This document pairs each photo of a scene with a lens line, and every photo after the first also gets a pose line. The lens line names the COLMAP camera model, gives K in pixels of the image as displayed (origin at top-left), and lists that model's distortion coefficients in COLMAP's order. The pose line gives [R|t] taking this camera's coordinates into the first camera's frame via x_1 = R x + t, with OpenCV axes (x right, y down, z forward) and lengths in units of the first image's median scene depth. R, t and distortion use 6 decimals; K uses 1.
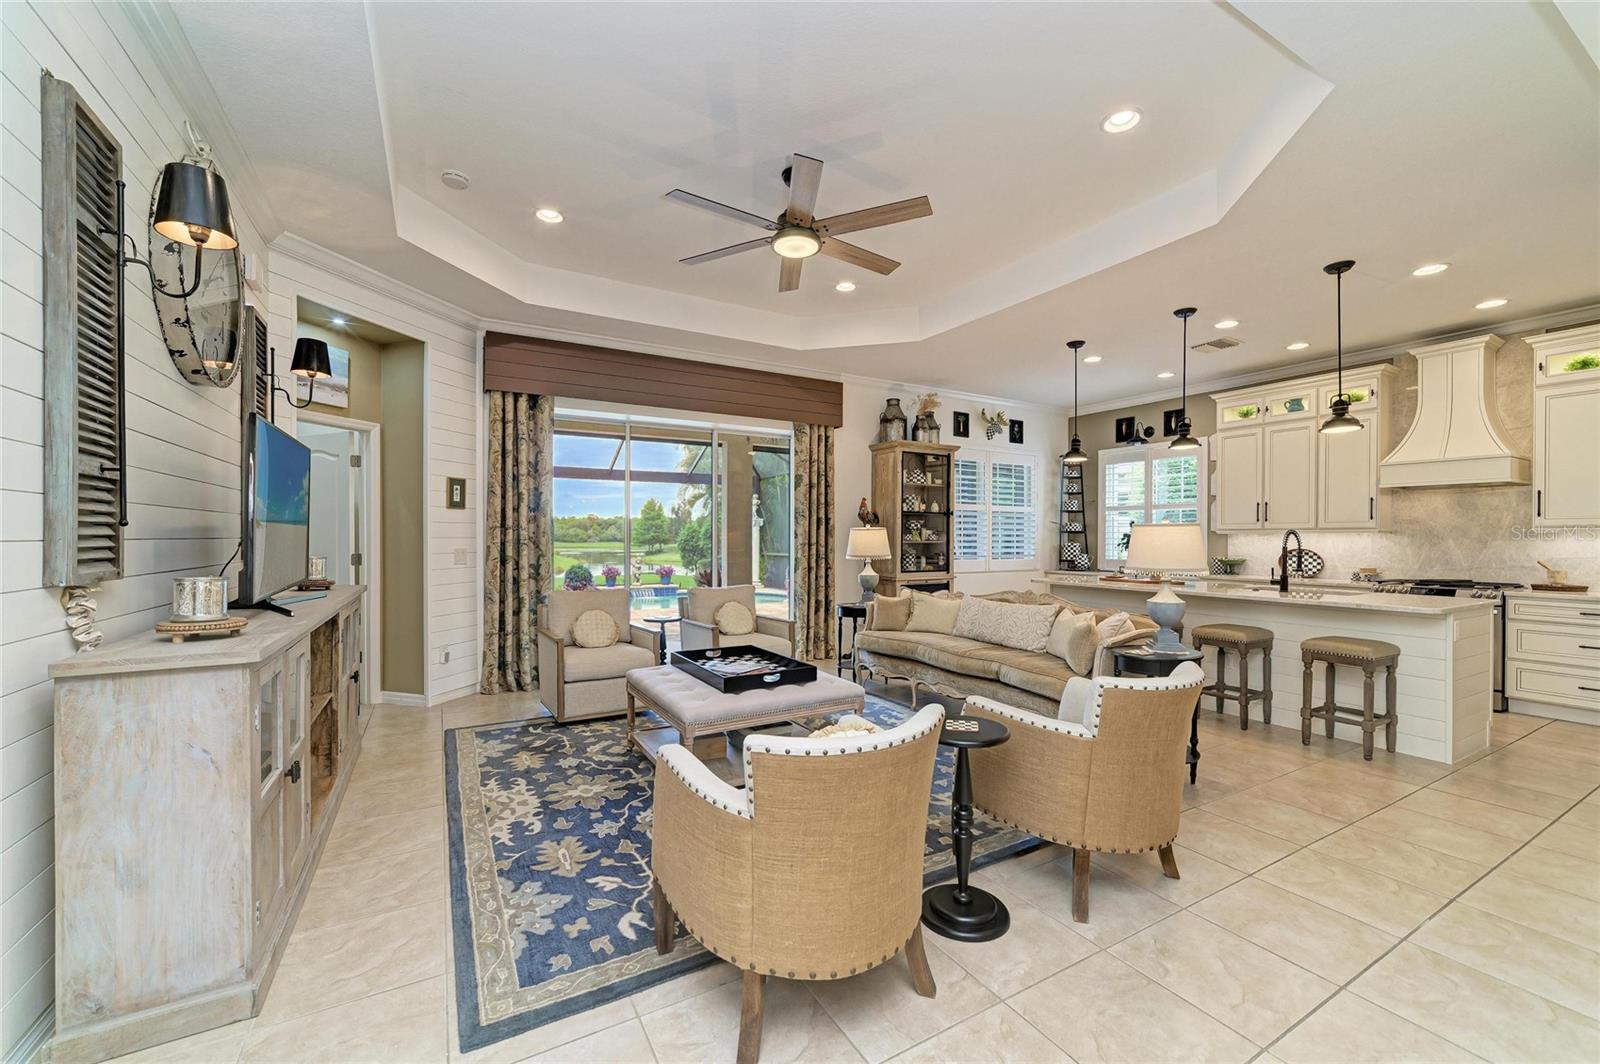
lens RADIAL K [[638.0, 0, 804.8], [0, 638.0, 536.7], [0, 0, 1]] dist [-0.016539, 0.007256]
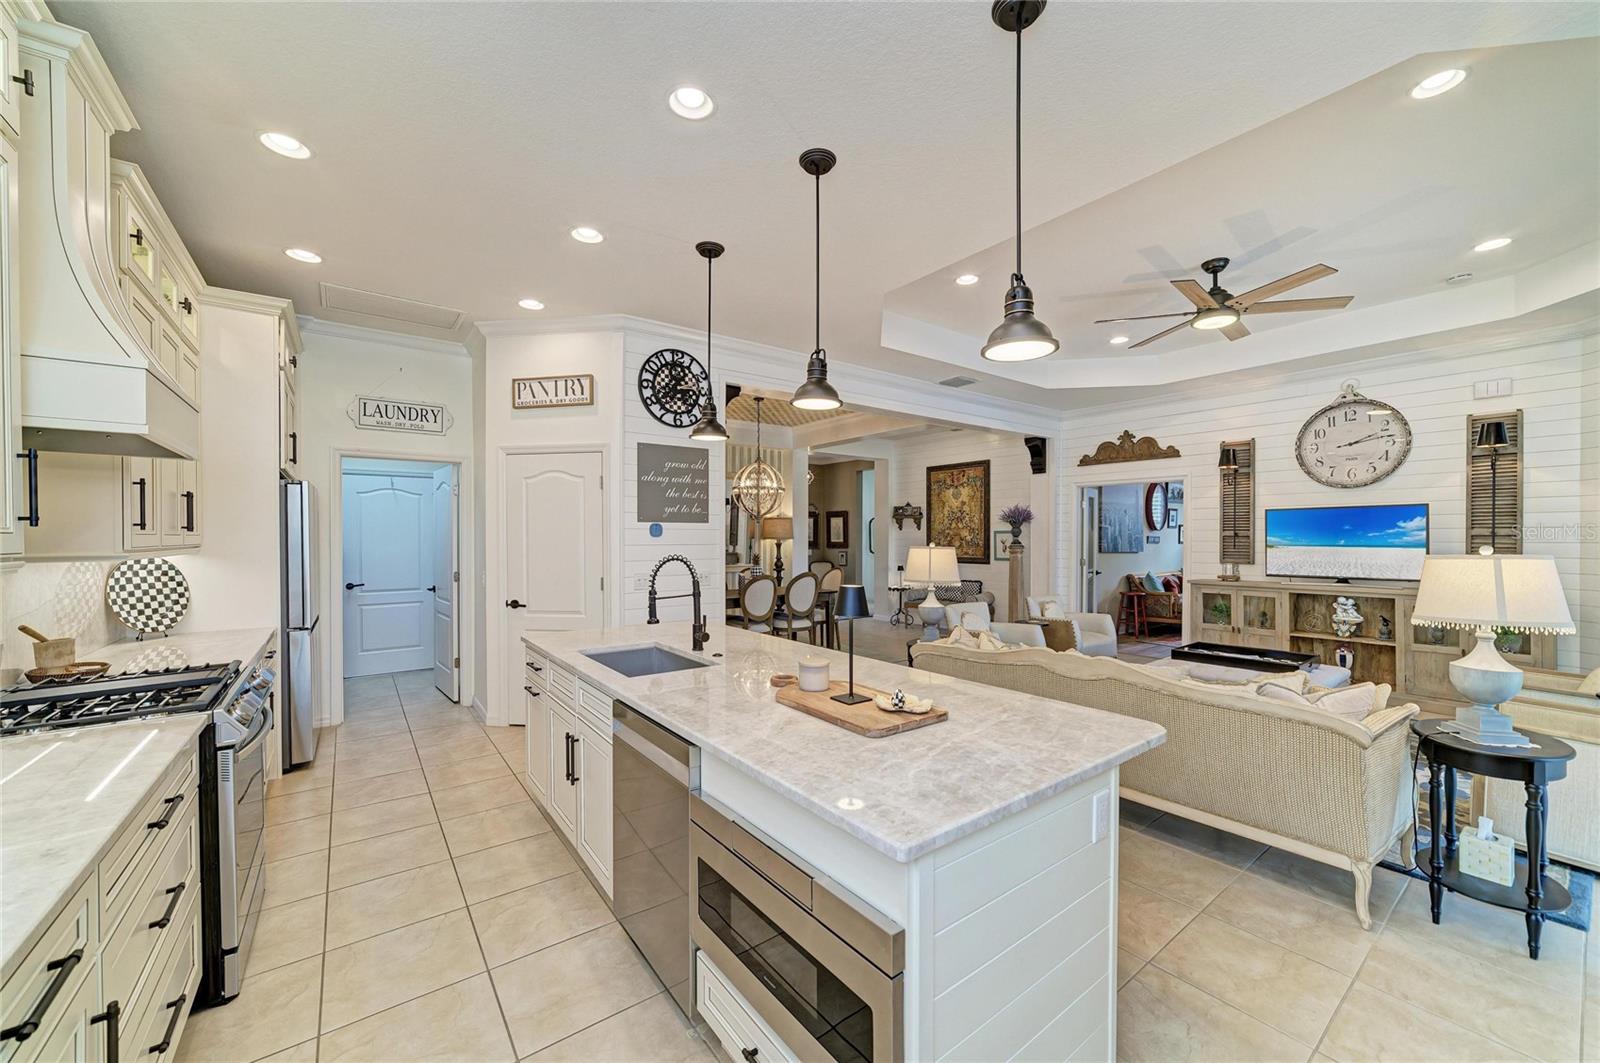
lens RADIAL K [[614.3, 0, 803.7], [0, 614.3, 538.0], [0, 0, 1]] dist [-0.021729, 0.007315]
pose [[-0.992468, -0.003468, -0.122452, 0.632336], [-0.003722, 0.999991, 0.001850, -0.025977], [0.122444, 0.002292, -0.992473, 1.430742]]
